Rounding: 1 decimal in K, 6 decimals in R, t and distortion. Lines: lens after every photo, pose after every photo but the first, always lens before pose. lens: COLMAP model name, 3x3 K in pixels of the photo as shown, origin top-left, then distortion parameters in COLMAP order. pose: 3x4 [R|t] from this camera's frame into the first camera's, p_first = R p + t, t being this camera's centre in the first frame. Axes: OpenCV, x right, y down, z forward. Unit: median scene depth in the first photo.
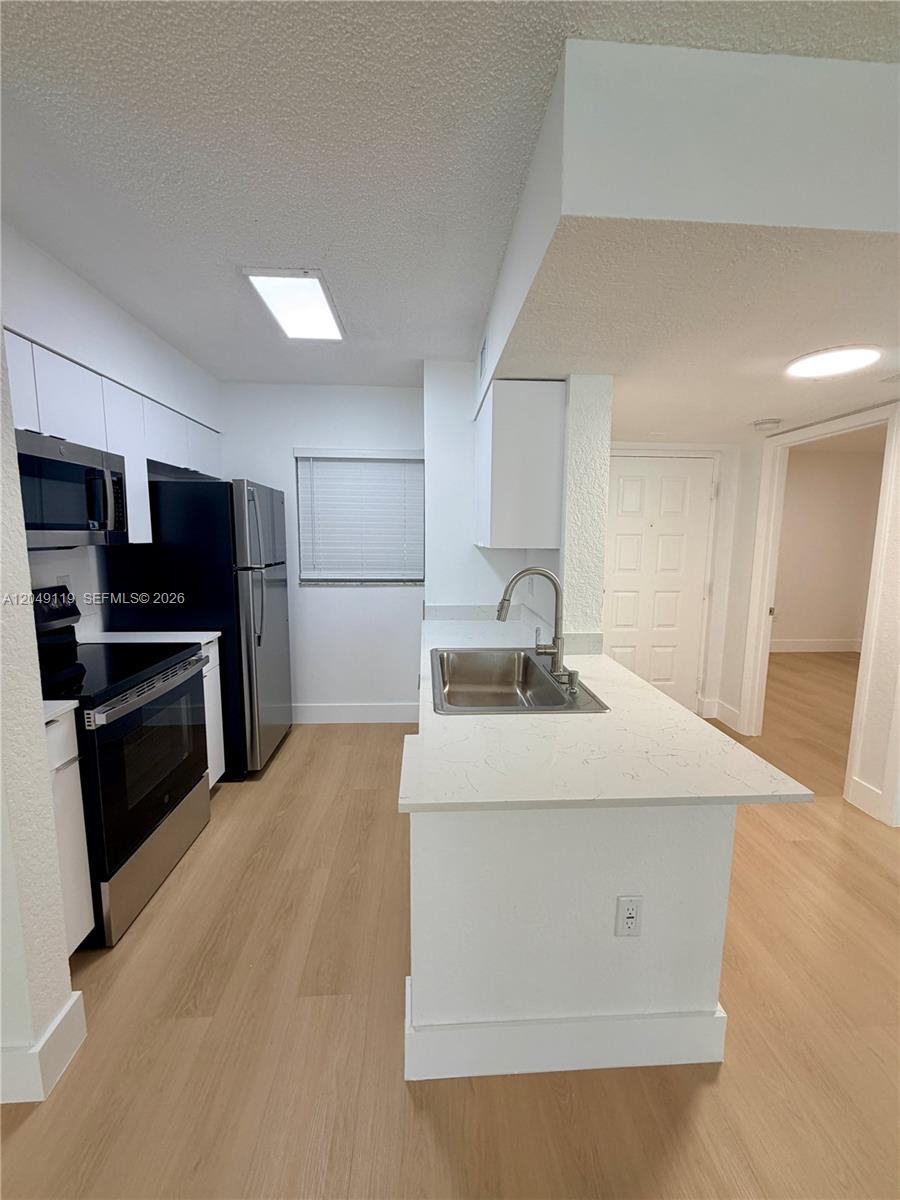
lens RADIAL K [[476.9, 0, 455.4], [0, 476.9, 595.6], [0, 0, 1]] dist [-0.000932, 0.000302]
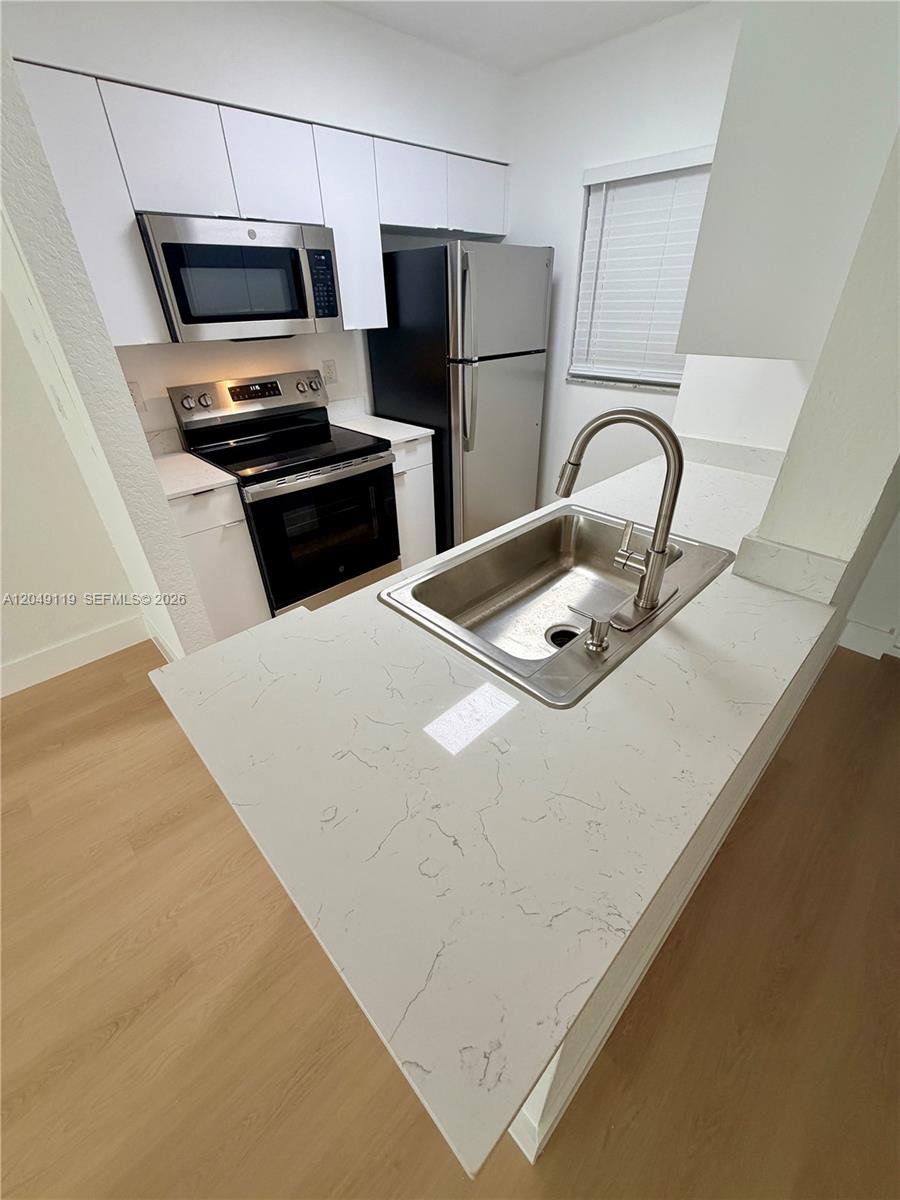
lens RADIAL K [[476.9, 0, 452.0], [0, 476.9, 597.7], [0, 0, 1]] dist [-0.000932, 0.000302]
pose [[0.646758, 0.388872, -0.656112, 0.310746], [-0.071946, 0.887525, 0.455108, -0.067060], [0.759295, -0.247140, 0.601991, 0.332820]]
